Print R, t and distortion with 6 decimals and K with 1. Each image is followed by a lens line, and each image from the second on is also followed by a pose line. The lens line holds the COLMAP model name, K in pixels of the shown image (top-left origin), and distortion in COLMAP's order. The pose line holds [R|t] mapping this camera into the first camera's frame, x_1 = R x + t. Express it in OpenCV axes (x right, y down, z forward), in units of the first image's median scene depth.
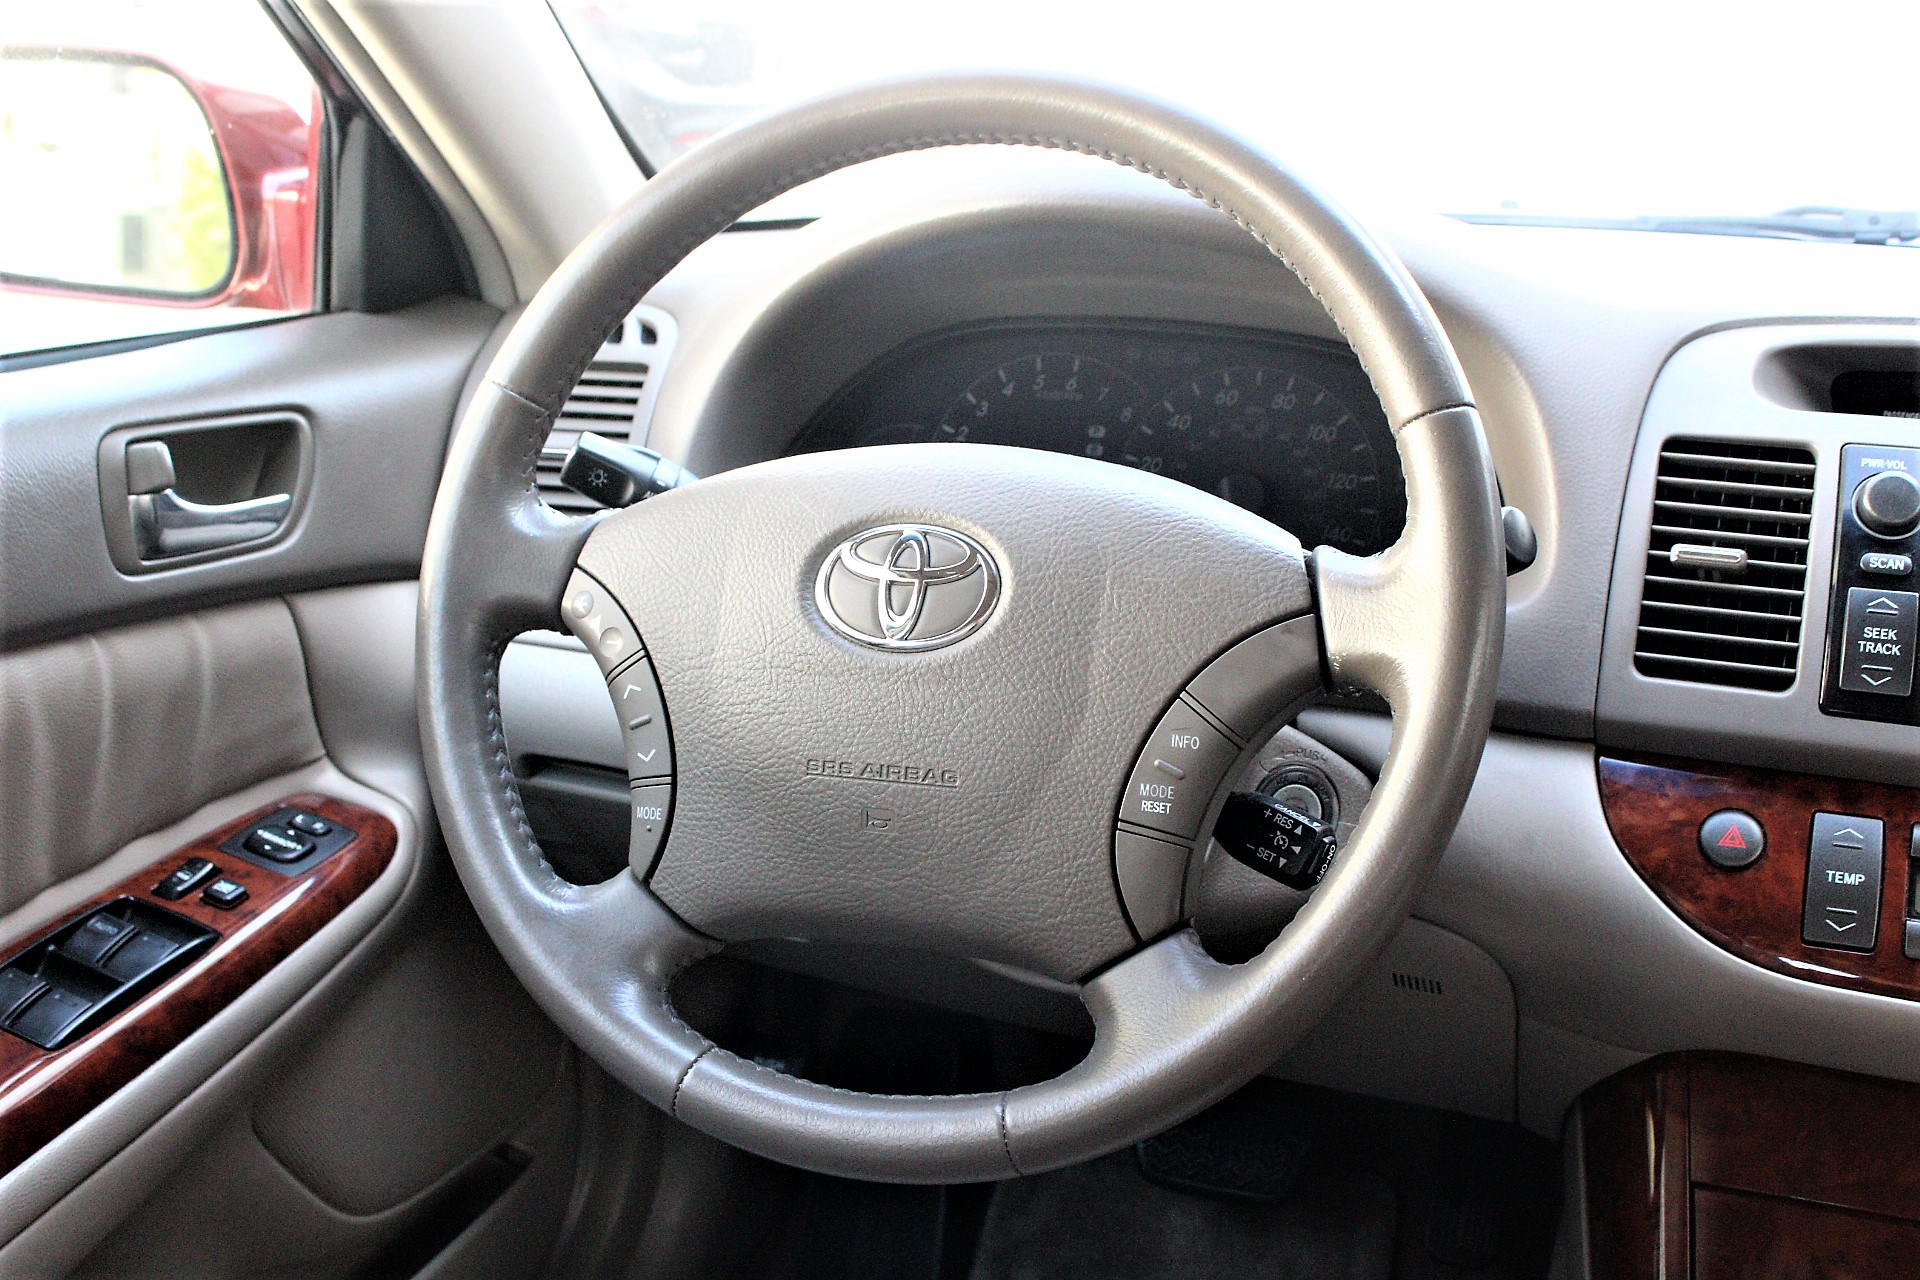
lens RADIAL K [[2129.8, 0, 950.2], [0, 2129.8, 639.4], [0, 0, 1]] dist [-0.146491, 0.247402]
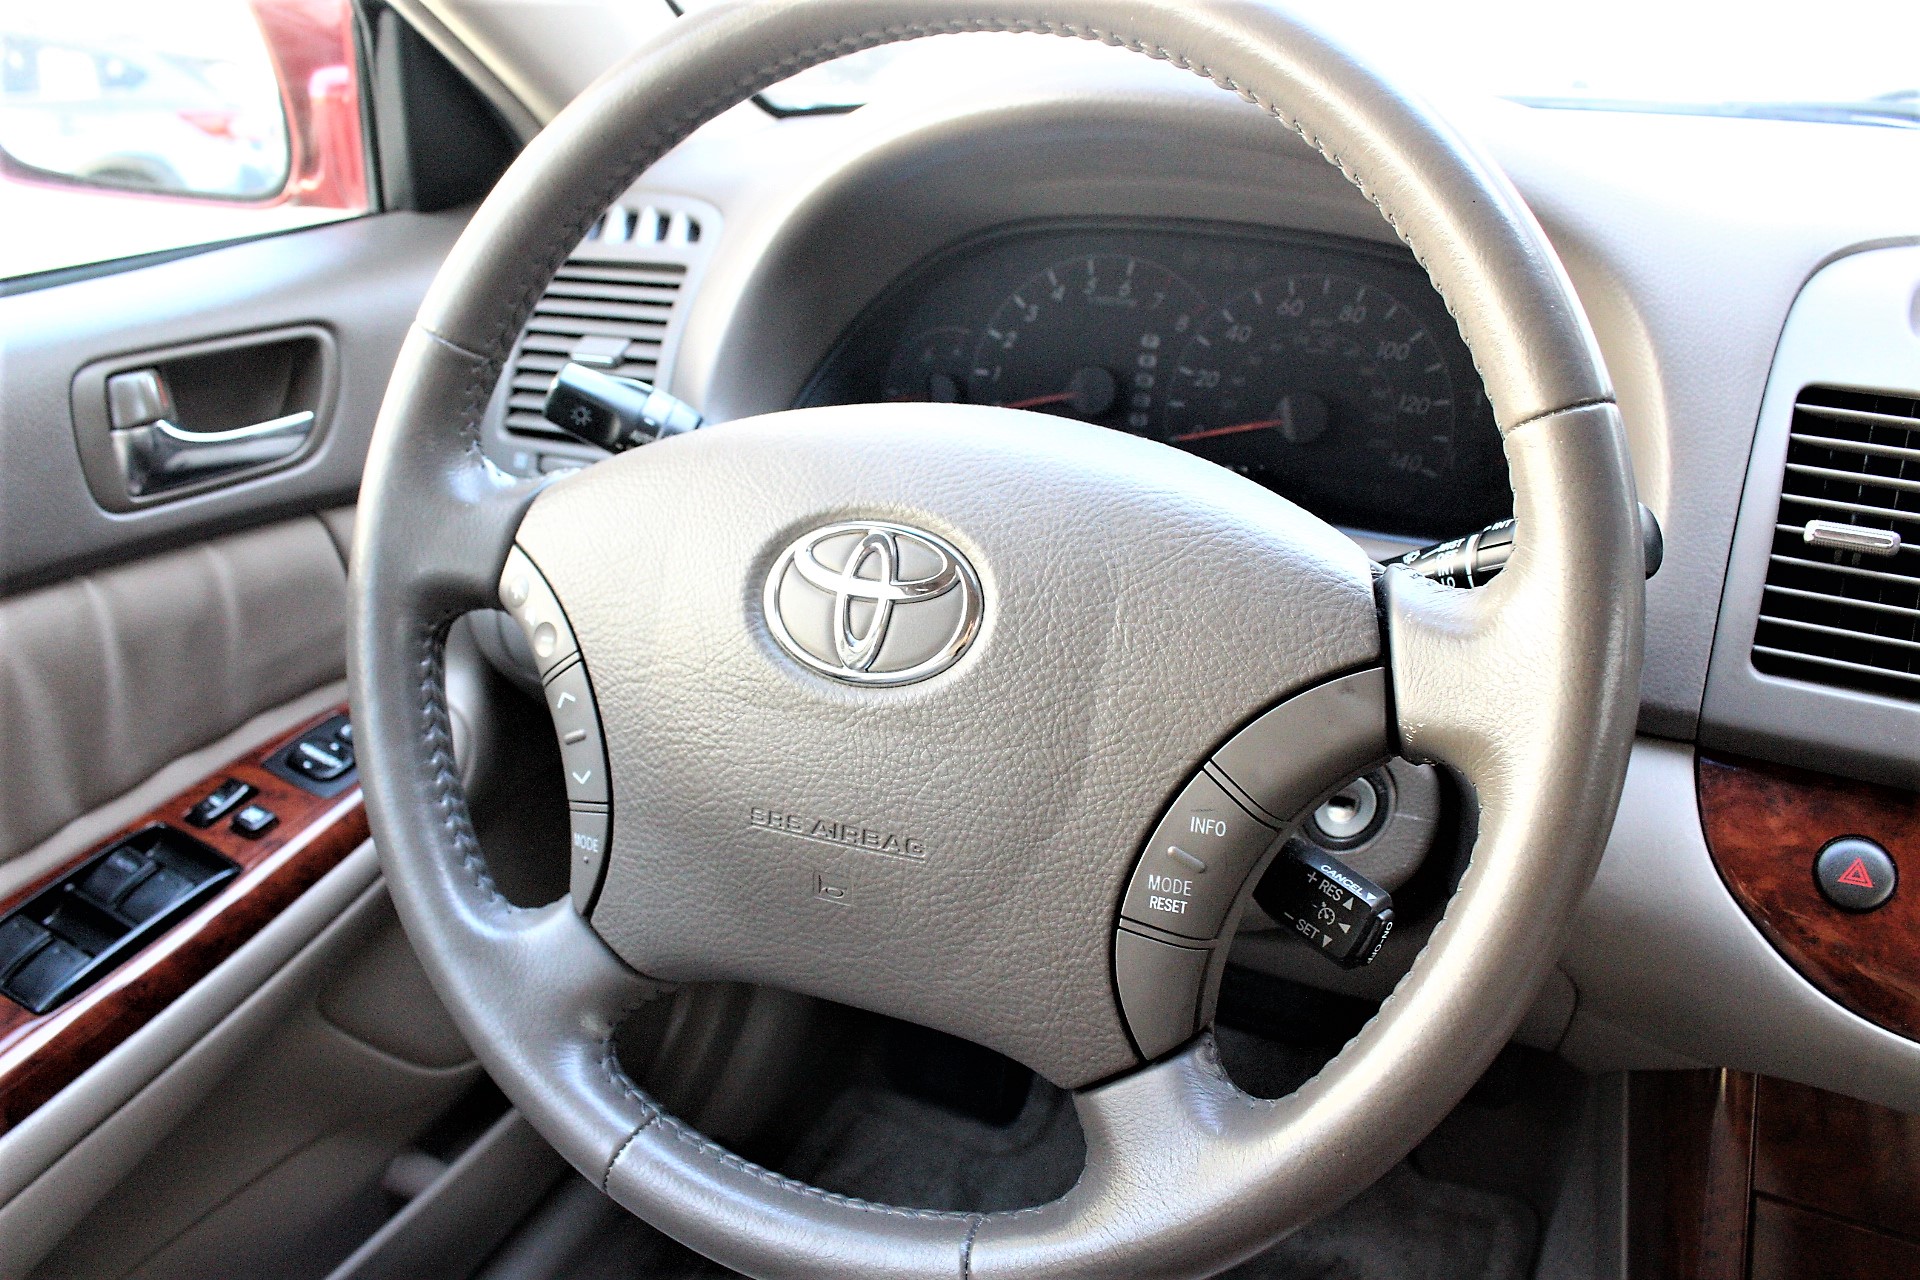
lens RADIAL K [[1587.3, 0, 948.7], [0, 1587.3, 641.4], [0, 0, 1]] dist [-0.155500, 0.119771]
pose [[0.996069, 0.020610, -0.086152, 0.054547], [-0.007388, 0.988498, 0.151055, -0.090073], [0.088275, -0.149825, 0.984764, 0.366161]]
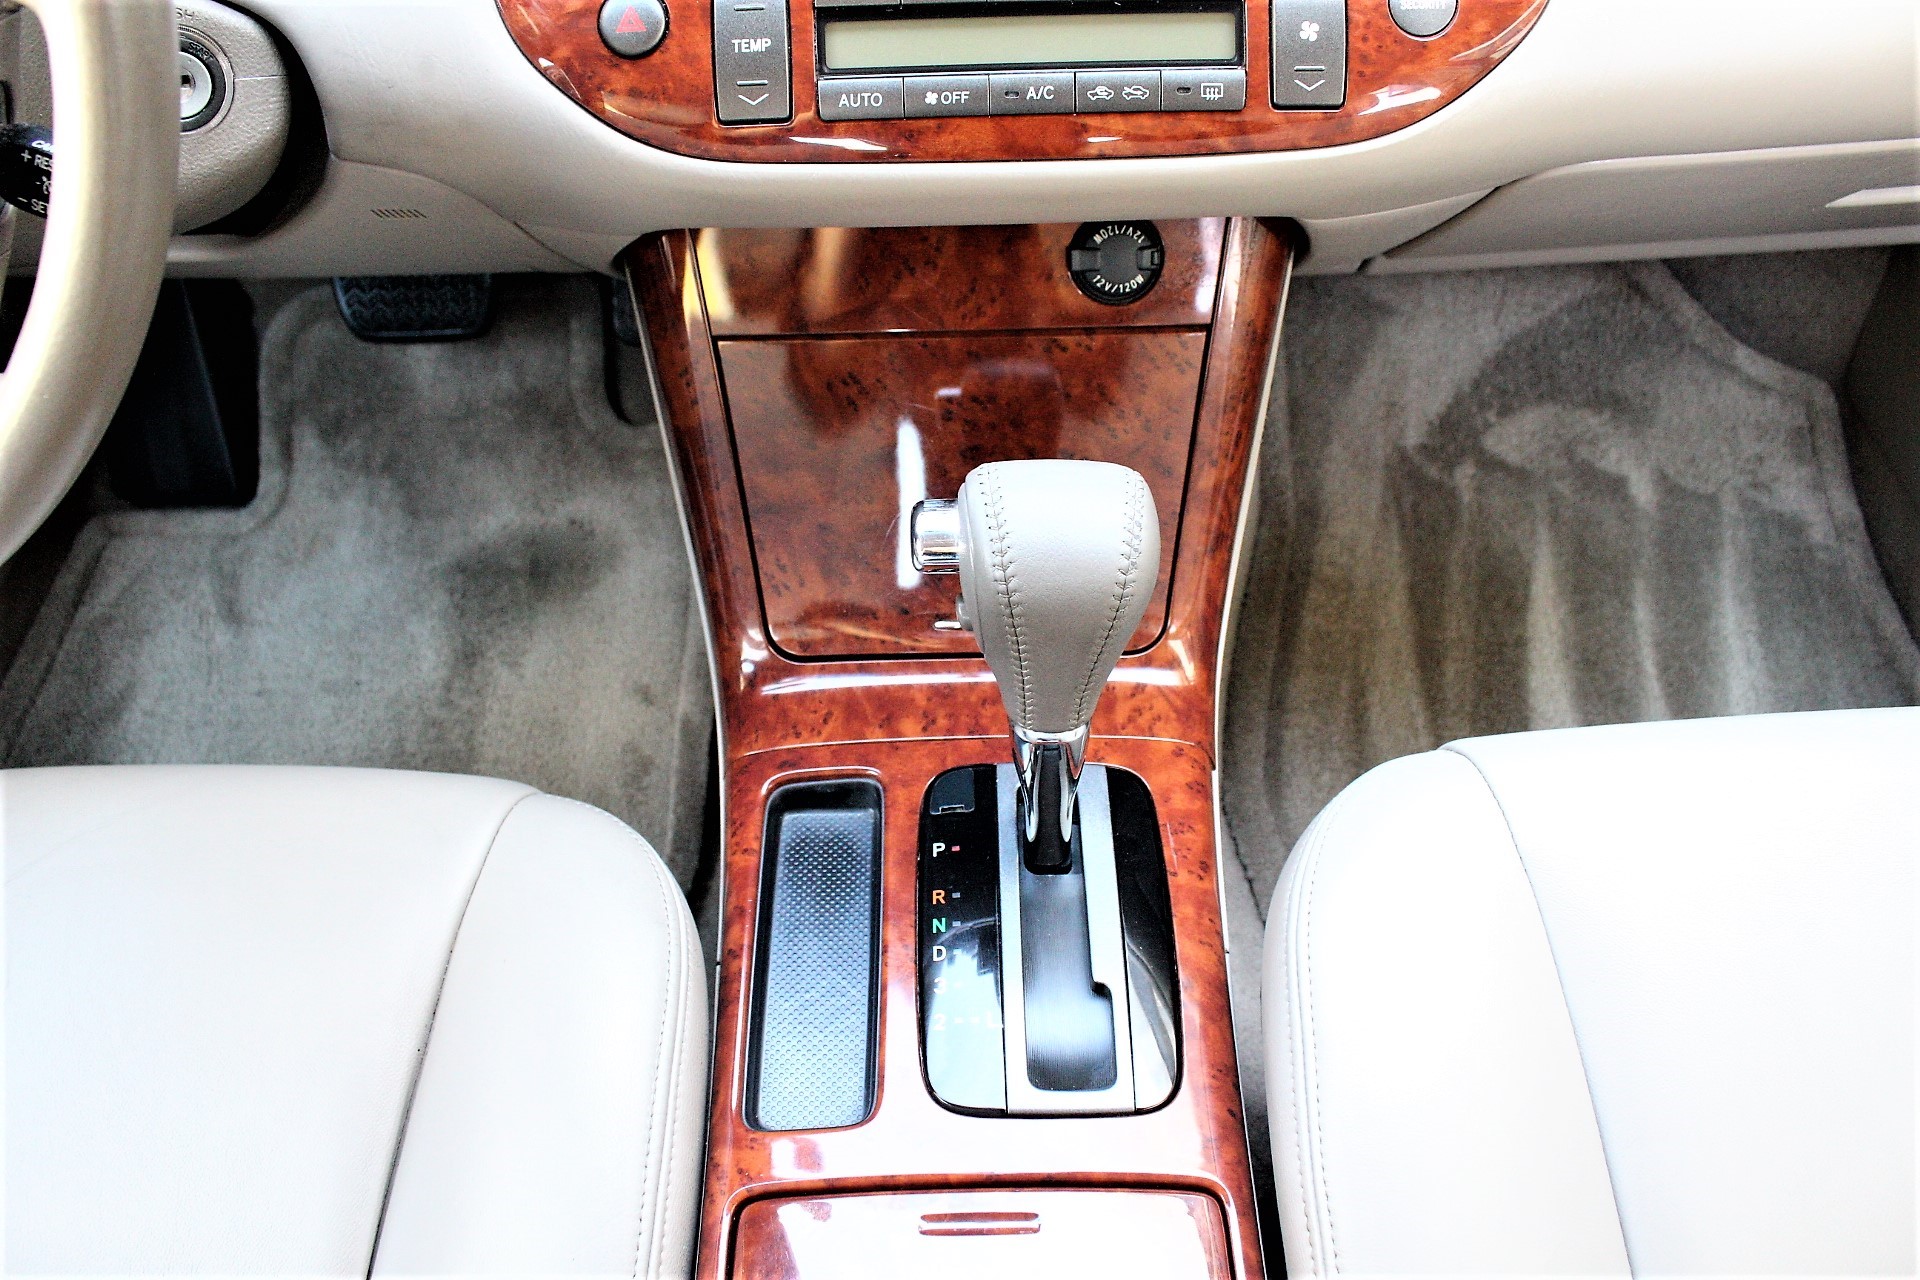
lens RADIAL K [[1587.3, 0, 948.7], [0, 1587.3, 641.4], [0, 0, 1]] dist [-0.155500, 0.119771]
pose [[0.935485, -0.291348, 0.199961, 0.287221], [0.136311, 0.819605, 0.556477, -0.039761], [-0.326017, -0.493319, 0.806442, 0.275558]]
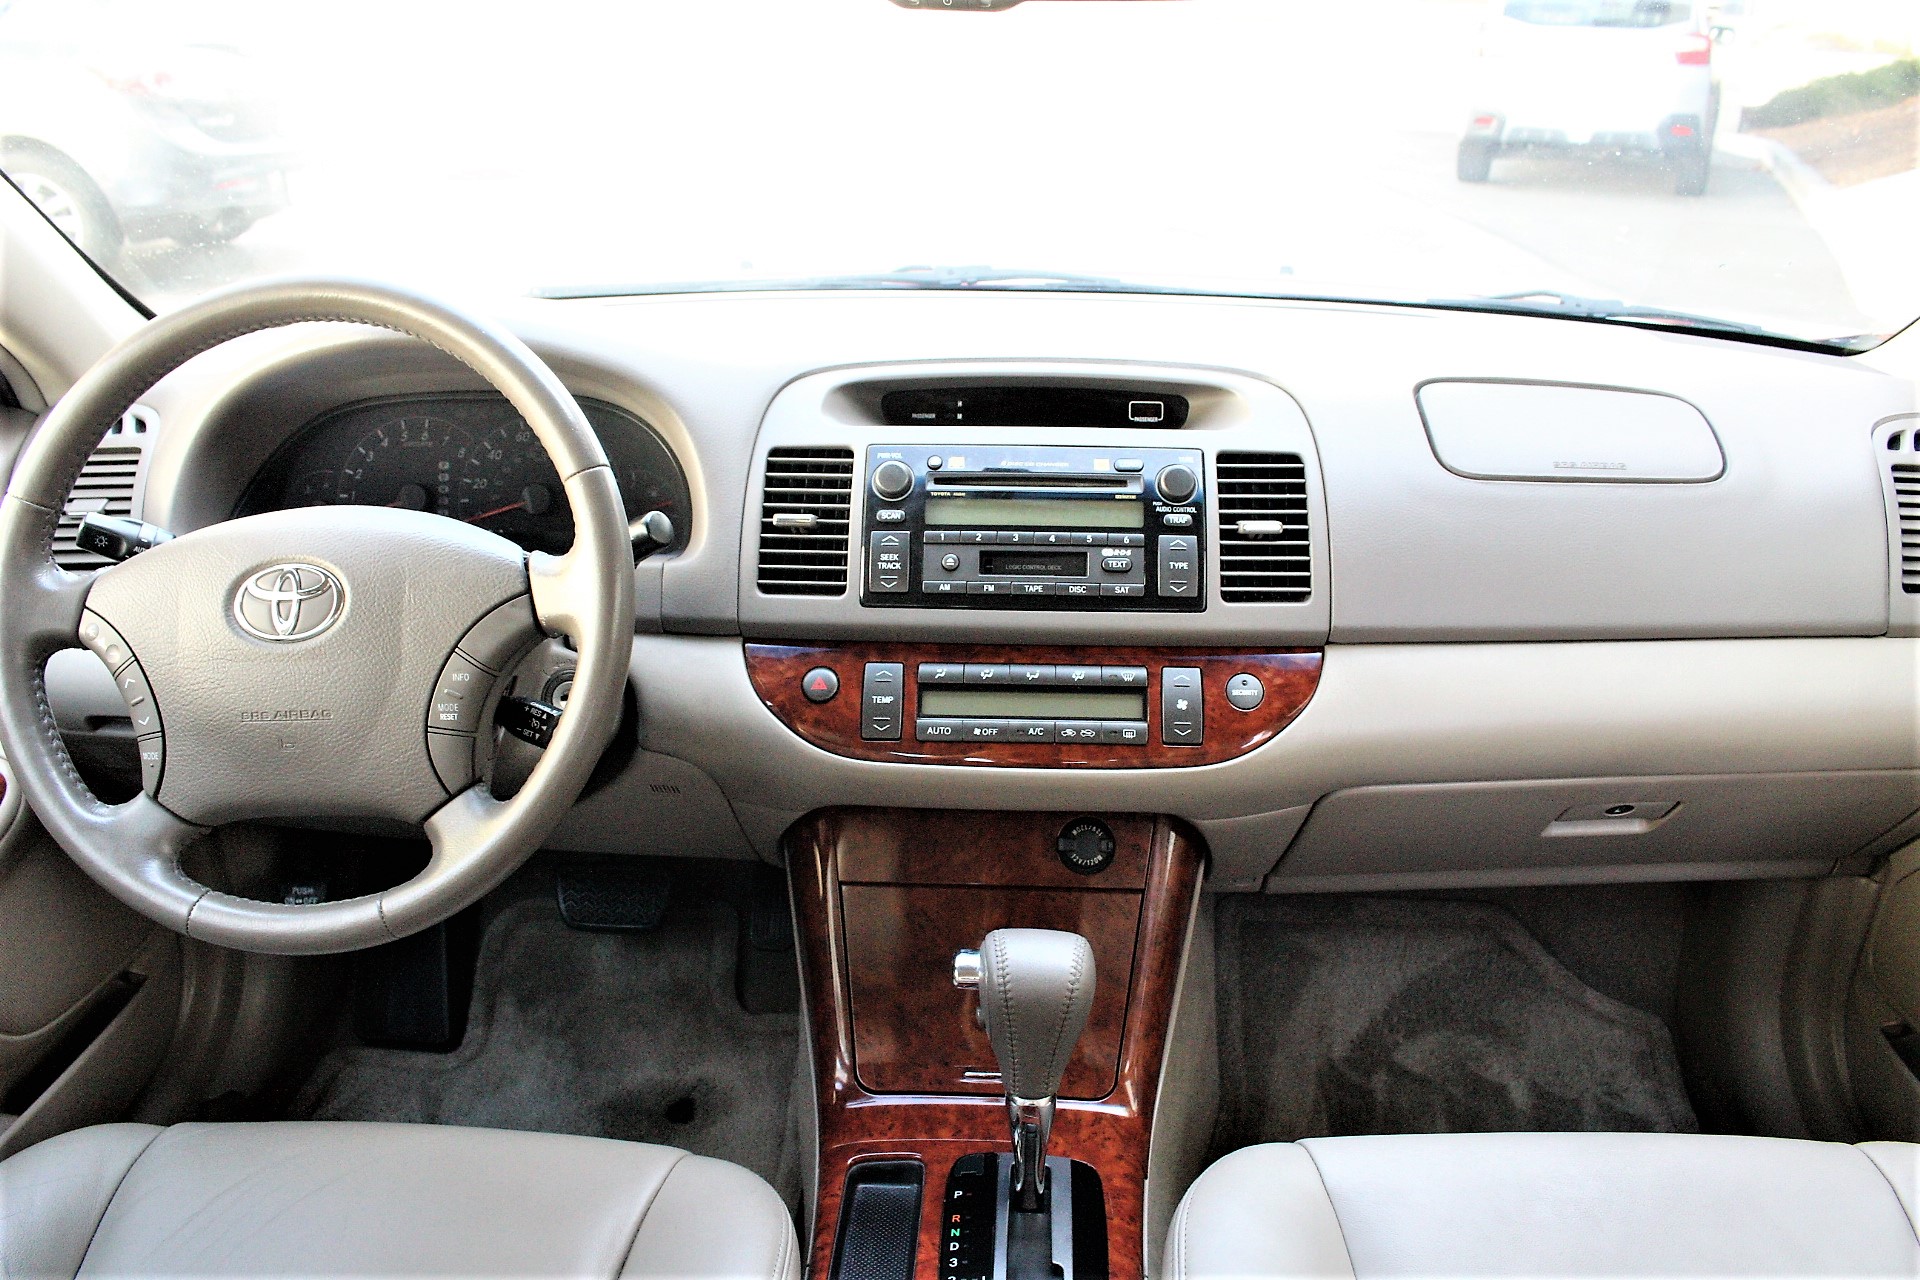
lens RADIAL K [[1587.3, 0, 948.7], [0, 1587.3, 641.4], [0, 0, 1]] dist [-0.155500, 0.119771]
pose [[0.956491, -0.120300, 0.265805, 0.131832], [0.098450, 0.990683, 0.094102, -0.051645], [-0.274649, -0.063839, 0.959423, -0.273108]]
